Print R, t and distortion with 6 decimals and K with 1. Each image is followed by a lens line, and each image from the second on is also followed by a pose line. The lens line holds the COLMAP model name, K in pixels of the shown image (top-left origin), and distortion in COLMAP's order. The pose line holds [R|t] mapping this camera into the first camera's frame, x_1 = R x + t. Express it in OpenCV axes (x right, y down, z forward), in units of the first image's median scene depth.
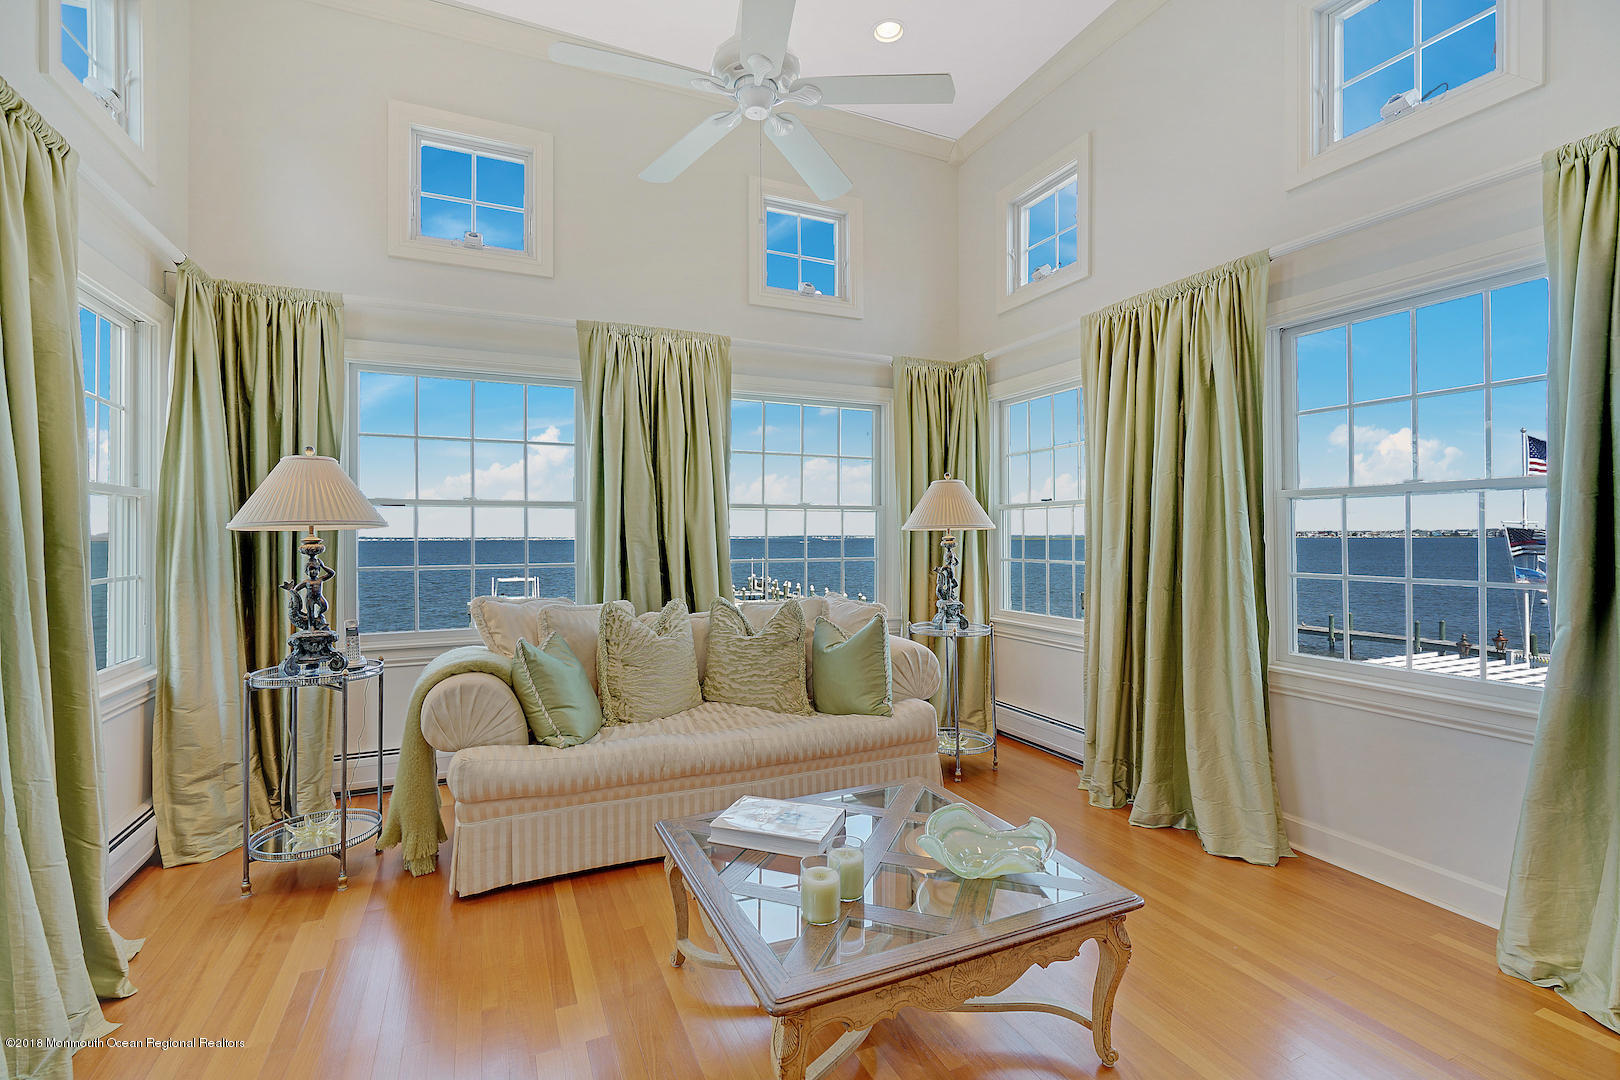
lens RADIAL K [[721.5, 0, 806.6], [0, 721.5, 534.3], [0, 0, 1]] dist [-0.004380, 0.001176]
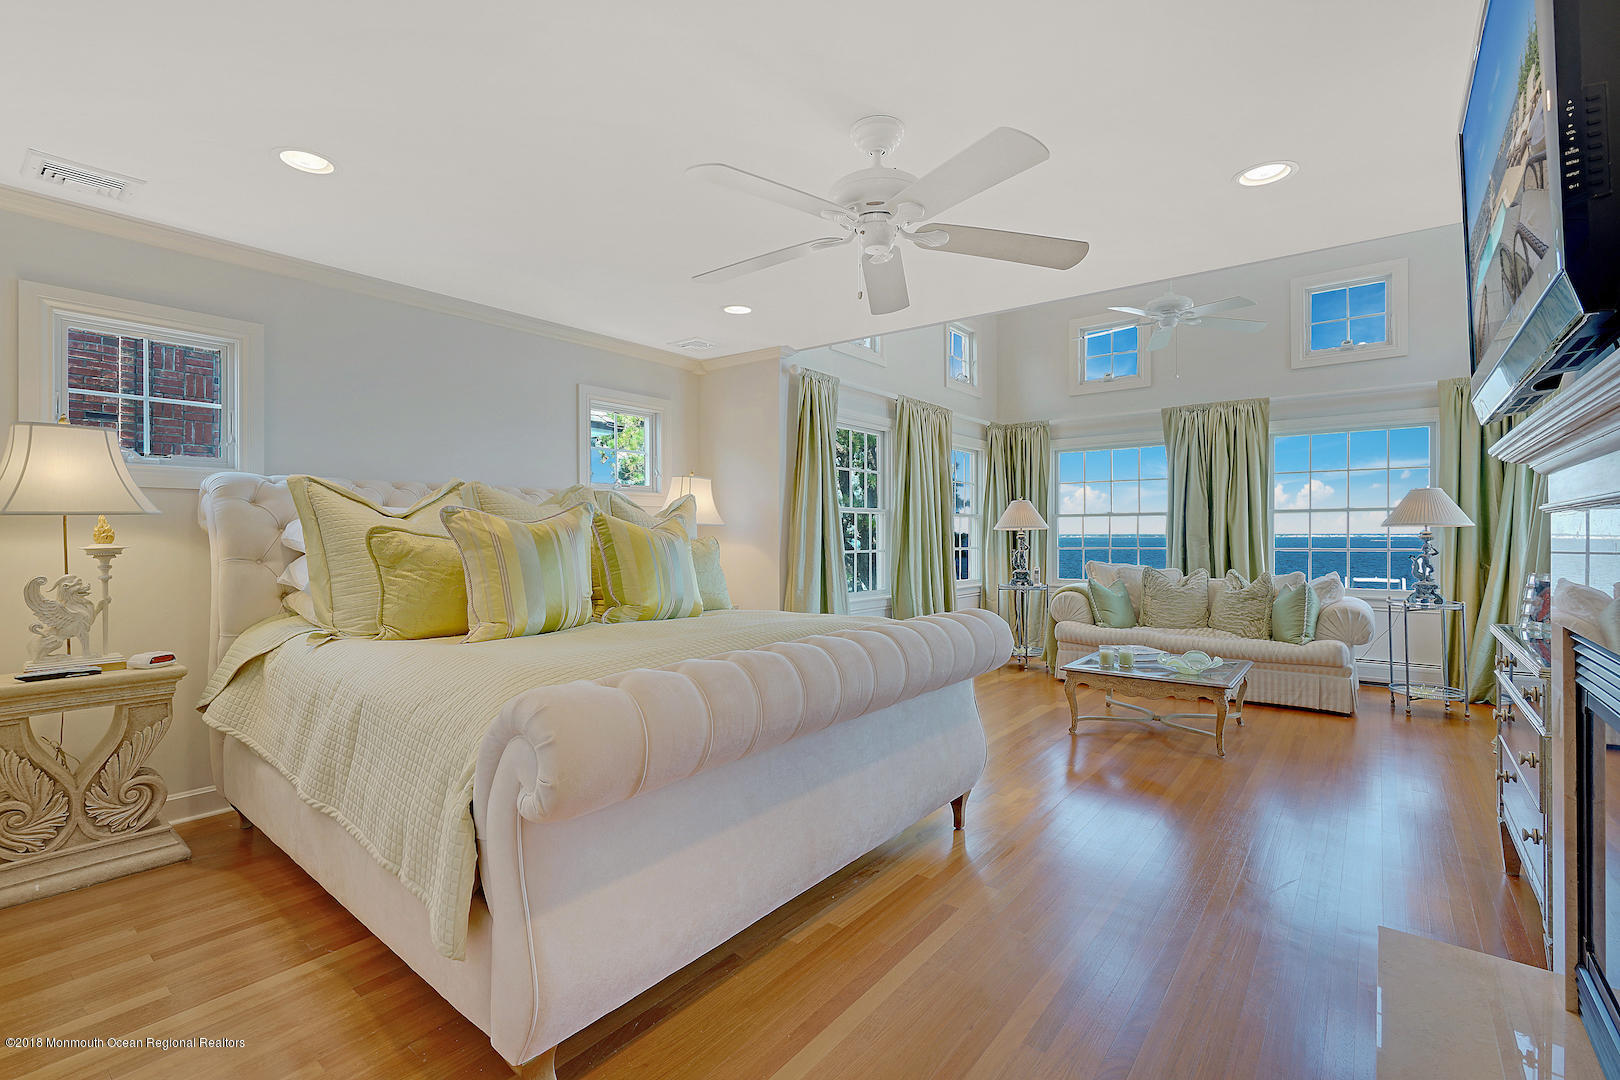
lens RADIAL K [[721.5, 0, 806.6], [0, 721.5, 534.3], [0, 0, 1]] dist [-0.004380, 0.001176]
pose [[0.470100, -0.001277, -0.882612, 0.892519], [0.009418, 0.999949, 0.003569, -0.008000], [0.882563, -0.009990, 0.470088, -0.640620]]
